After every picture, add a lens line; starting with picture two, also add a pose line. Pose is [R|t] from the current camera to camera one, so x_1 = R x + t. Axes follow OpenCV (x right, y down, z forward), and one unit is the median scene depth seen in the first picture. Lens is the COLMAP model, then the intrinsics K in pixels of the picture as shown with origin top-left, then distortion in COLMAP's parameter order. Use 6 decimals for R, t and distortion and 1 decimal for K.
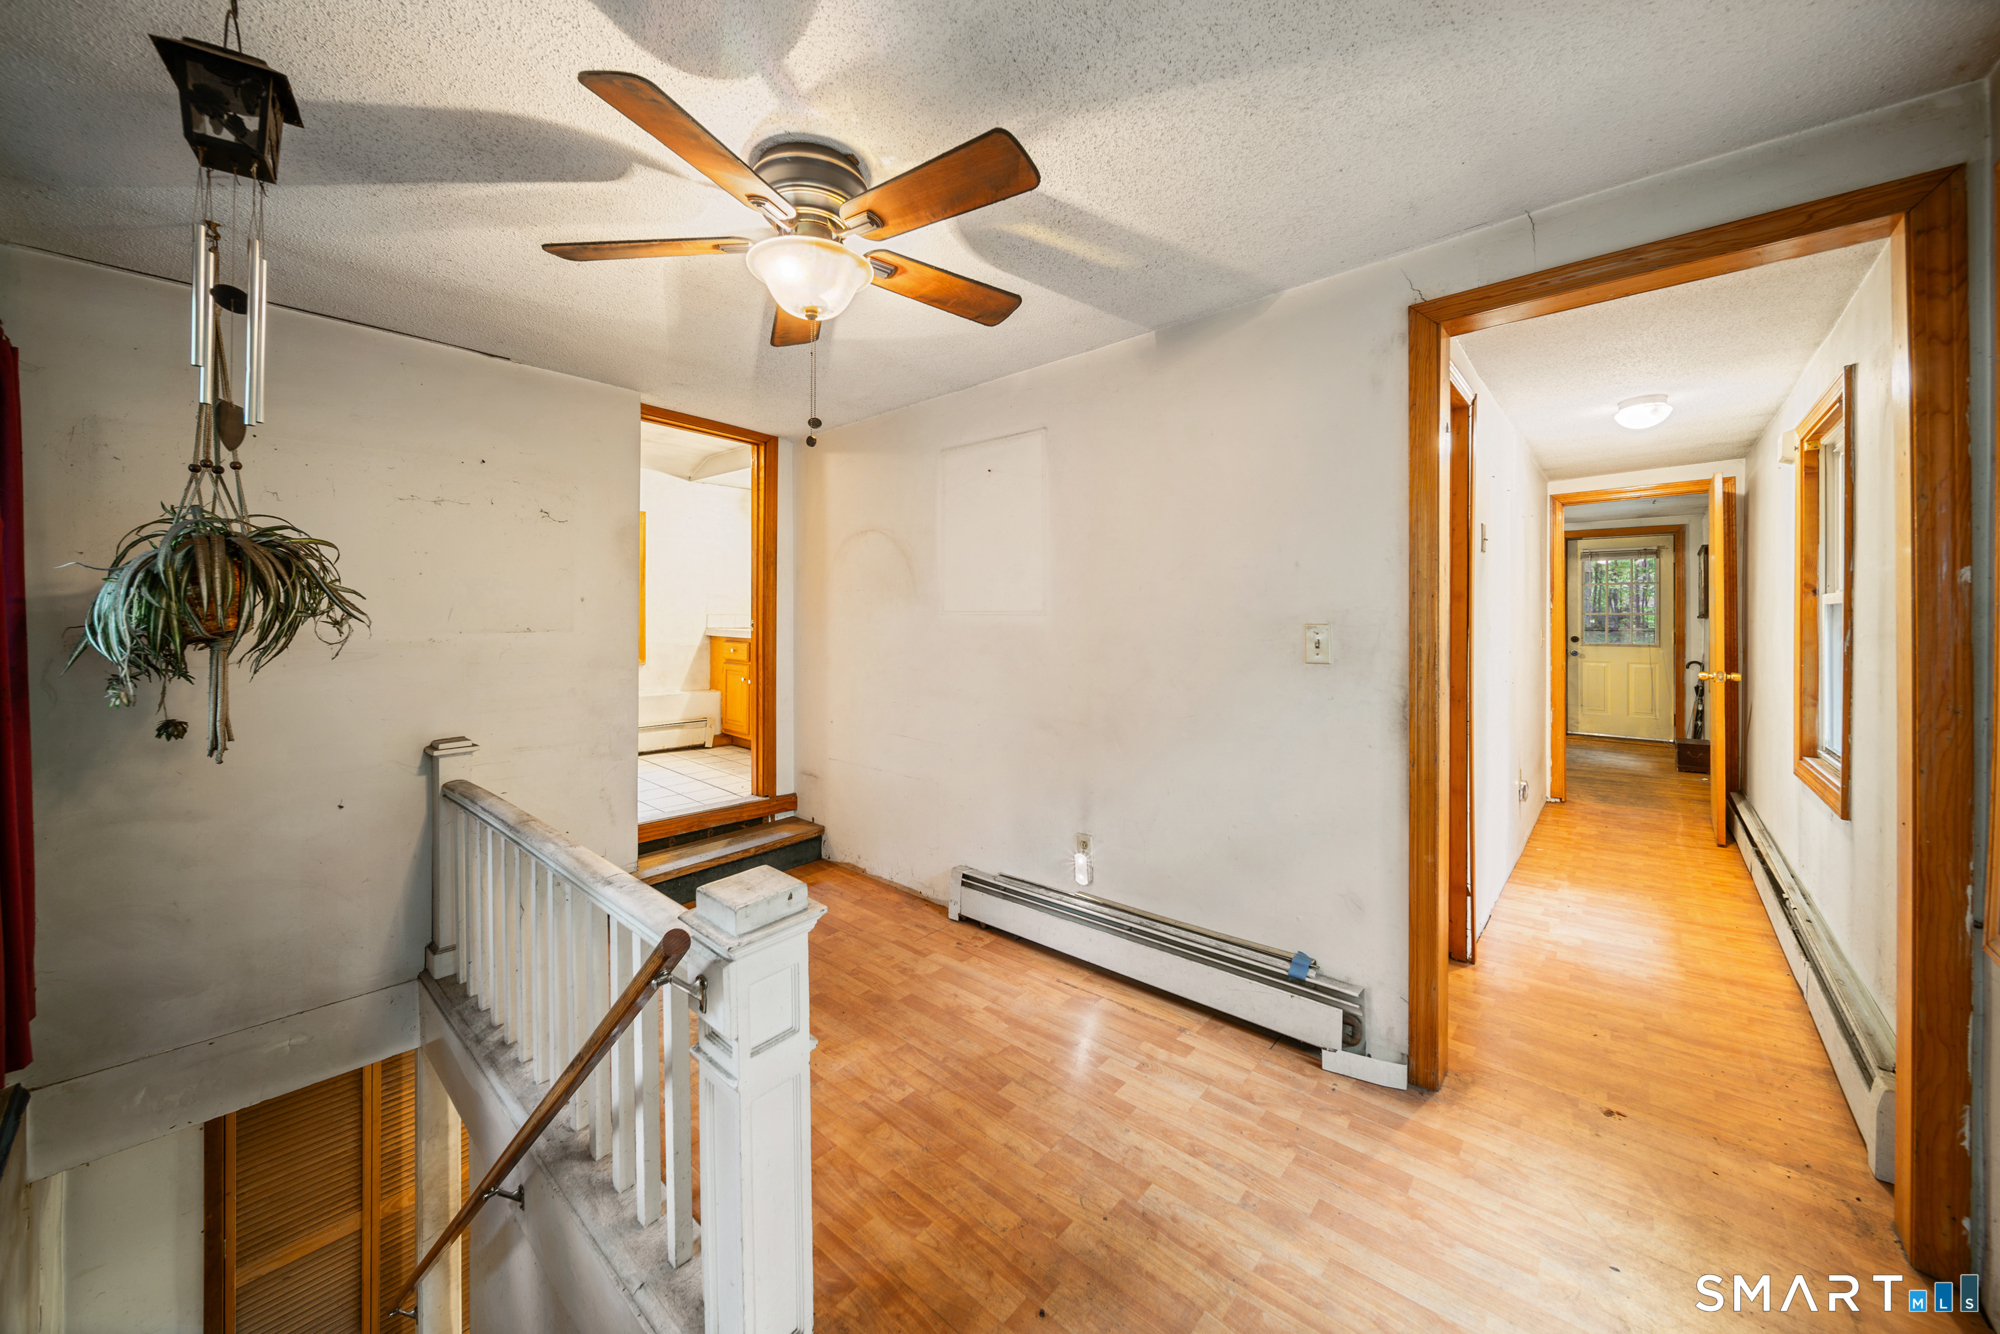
lens RADIAL K [[701.0, 0, 984.0], [0, 701.0, 650.9], [0, 0, 1]] dist [0.002035, -0.002212]
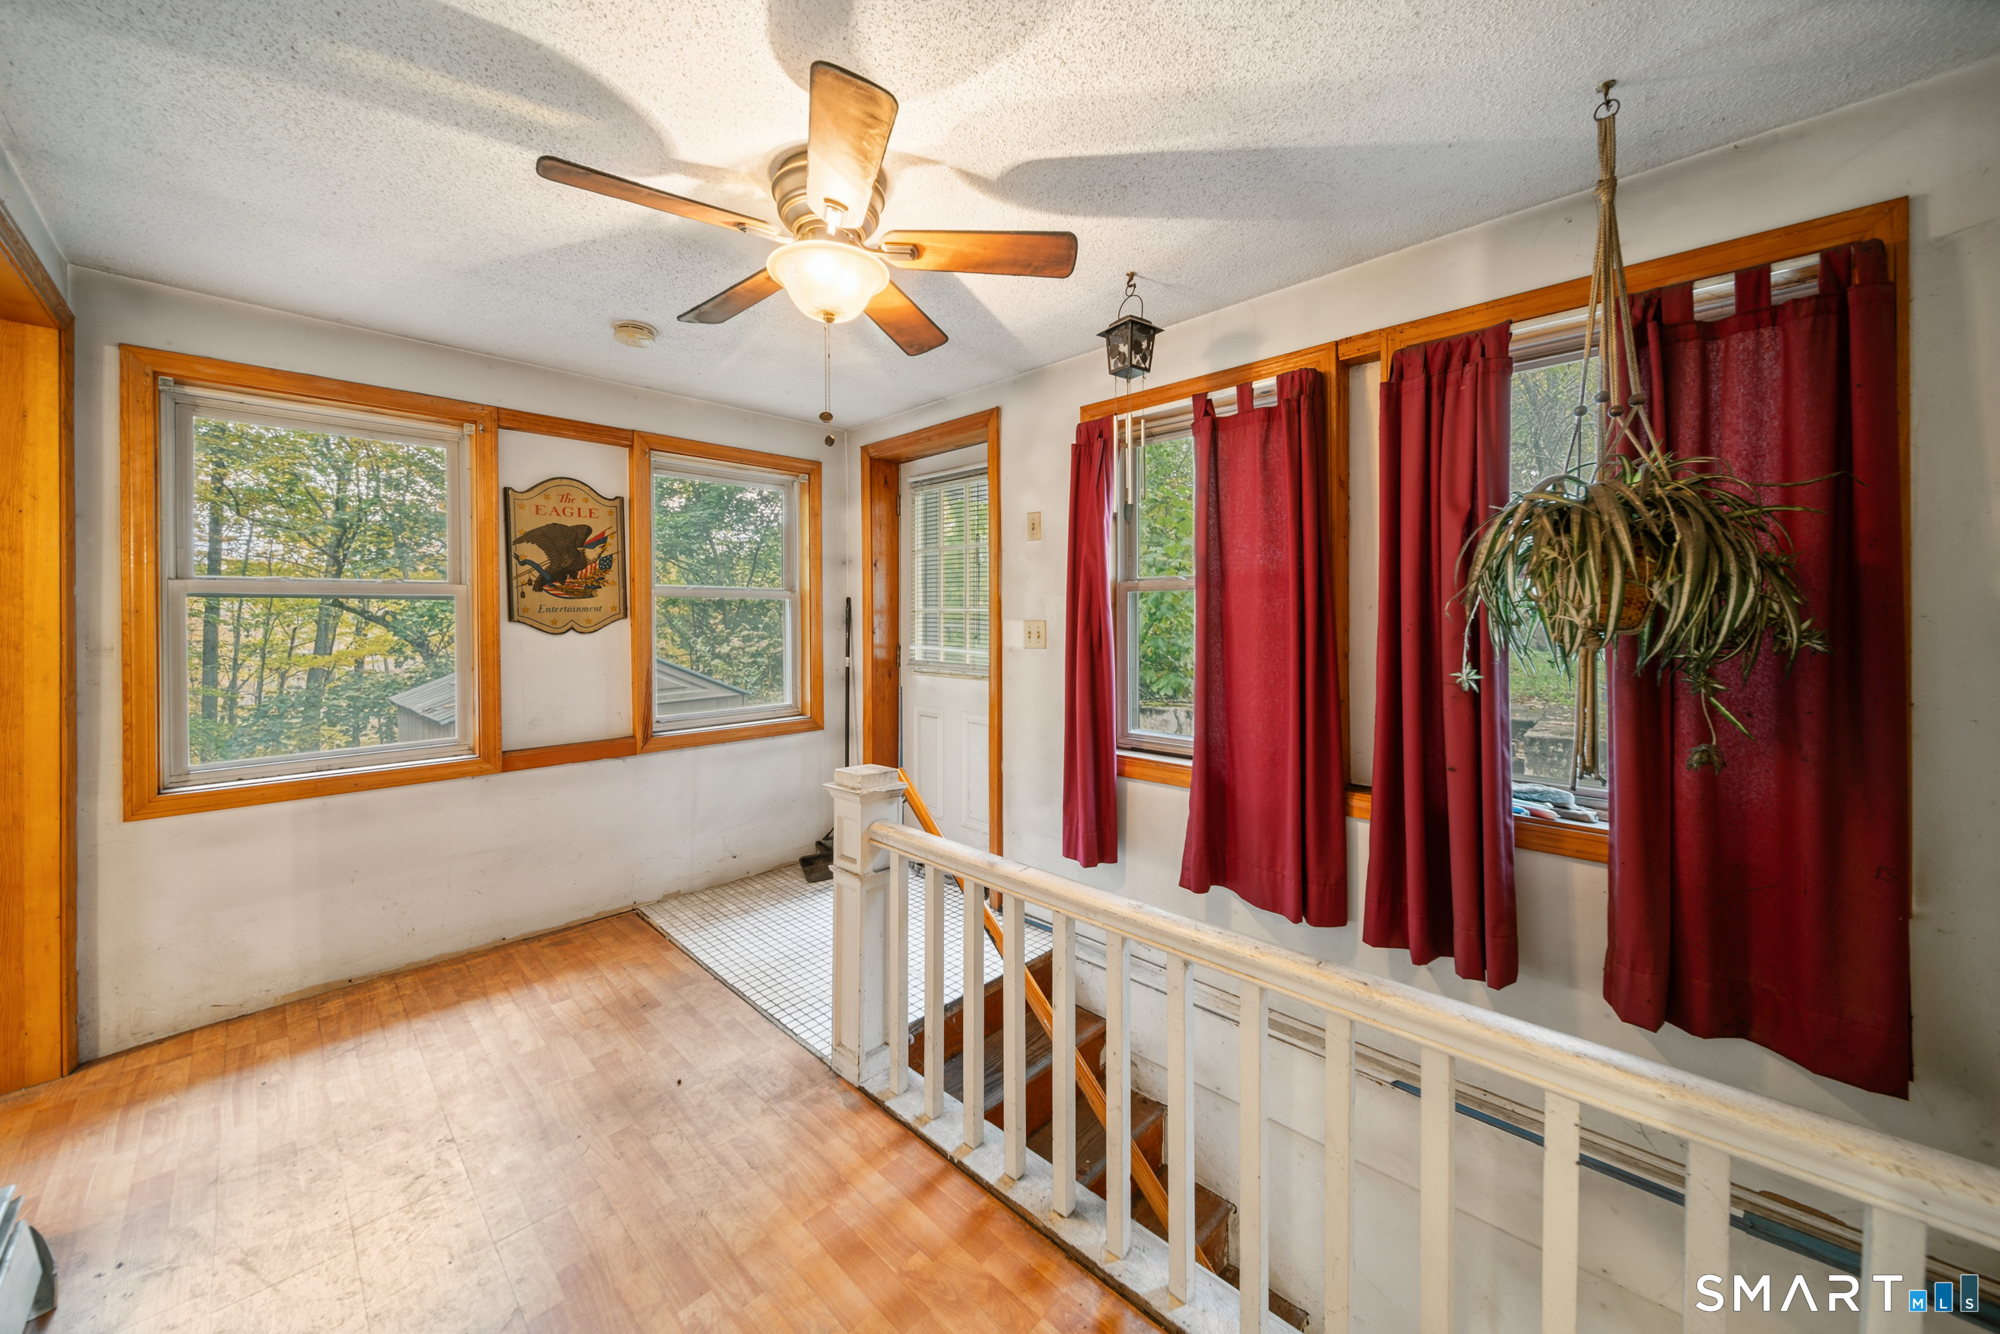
lens RADIAL K [[701.0, 0, 984.0], [0, 701.0, 650.9], [0, 0, 1]] dist [0.002035, -0.002212]
pose [[-0.999828, 0.005102, 0.017835, -0.551283], [0.005068, 0.999985, -0.001956, 0.015337], [-0.017844, -0.001865, -0.999839, 2.271092]]
